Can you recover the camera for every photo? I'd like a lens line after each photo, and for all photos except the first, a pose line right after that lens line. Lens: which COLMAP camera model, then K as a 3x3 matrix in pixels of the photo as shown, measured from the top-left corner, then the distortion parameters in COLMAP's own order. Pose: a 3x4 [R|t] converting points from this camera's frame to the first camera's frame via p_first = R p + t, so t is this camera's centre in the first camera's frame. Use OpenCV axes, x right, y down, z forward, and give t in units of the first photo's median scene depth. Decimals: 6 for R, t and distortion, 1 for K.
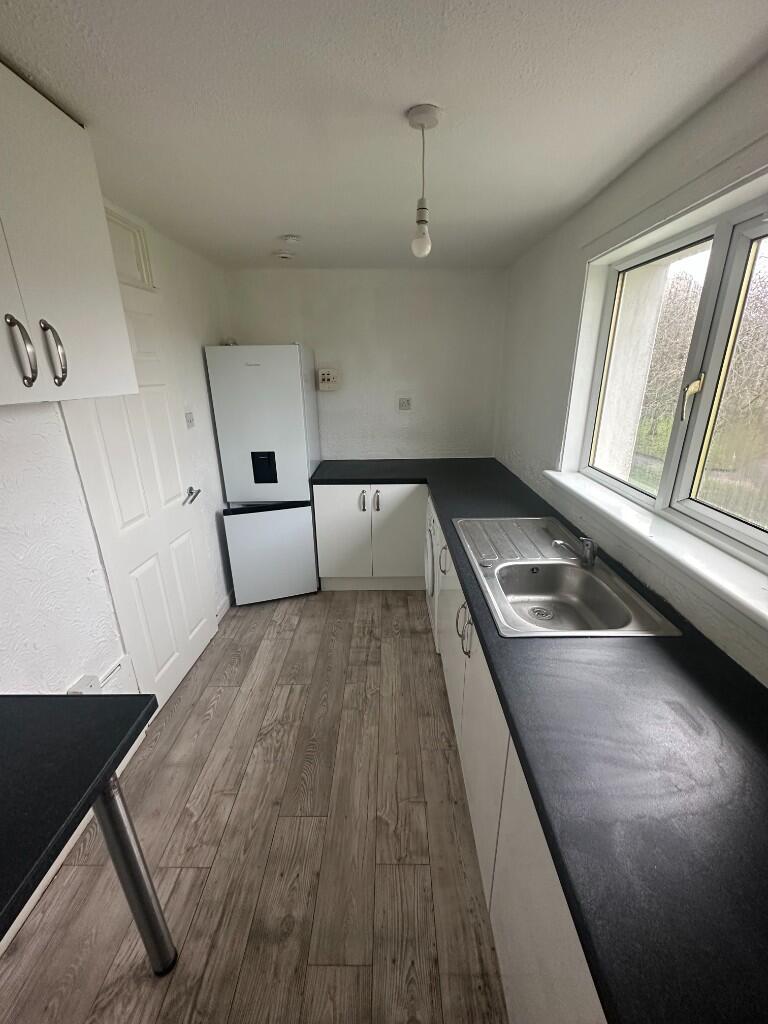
lens RADIAL K [[408.8, 0, 384.2], [0, 408.8, 512.1], [0, 0, 1]] dist [-0.000684, 0.000111]
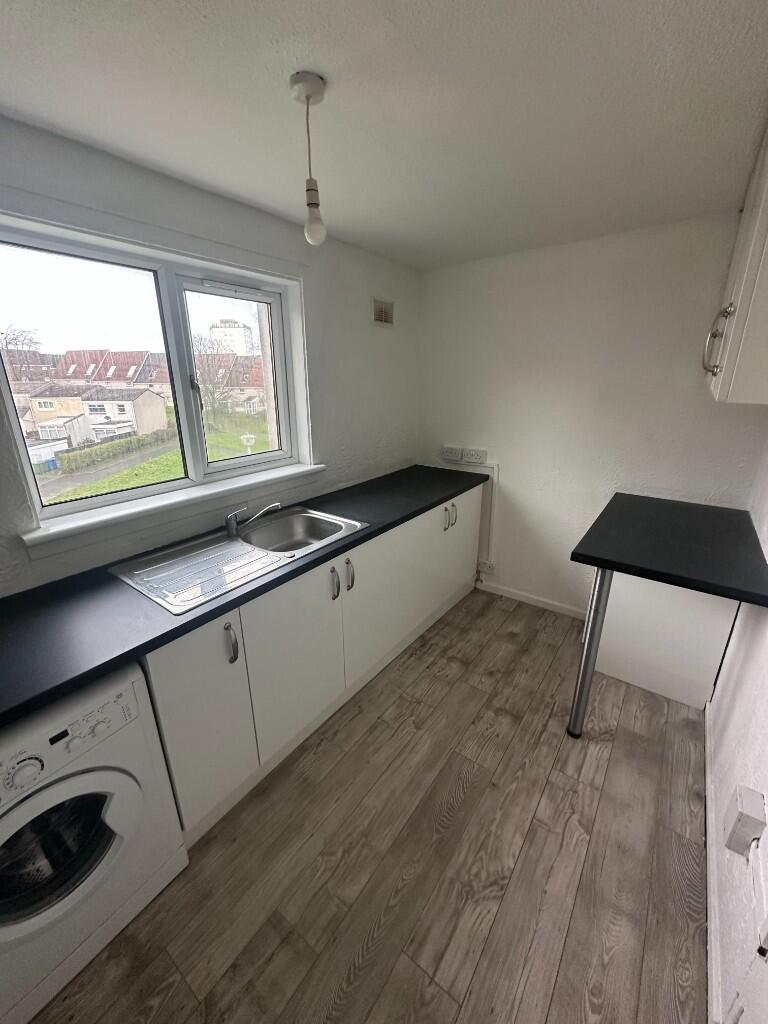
lens RADIAL K [[408.8, 0, 383.4], [0, 408.8, 510.9], [0, 0, 1]] dist [-0.000684, 0.000111]
pose [[-0.809254, -0.174747, 0.560867, -0.451004], [0.205766, 0.809936, 0.549240, -0.433020], [-0.550244, 0.559882, -0.619487, 1.279991]]
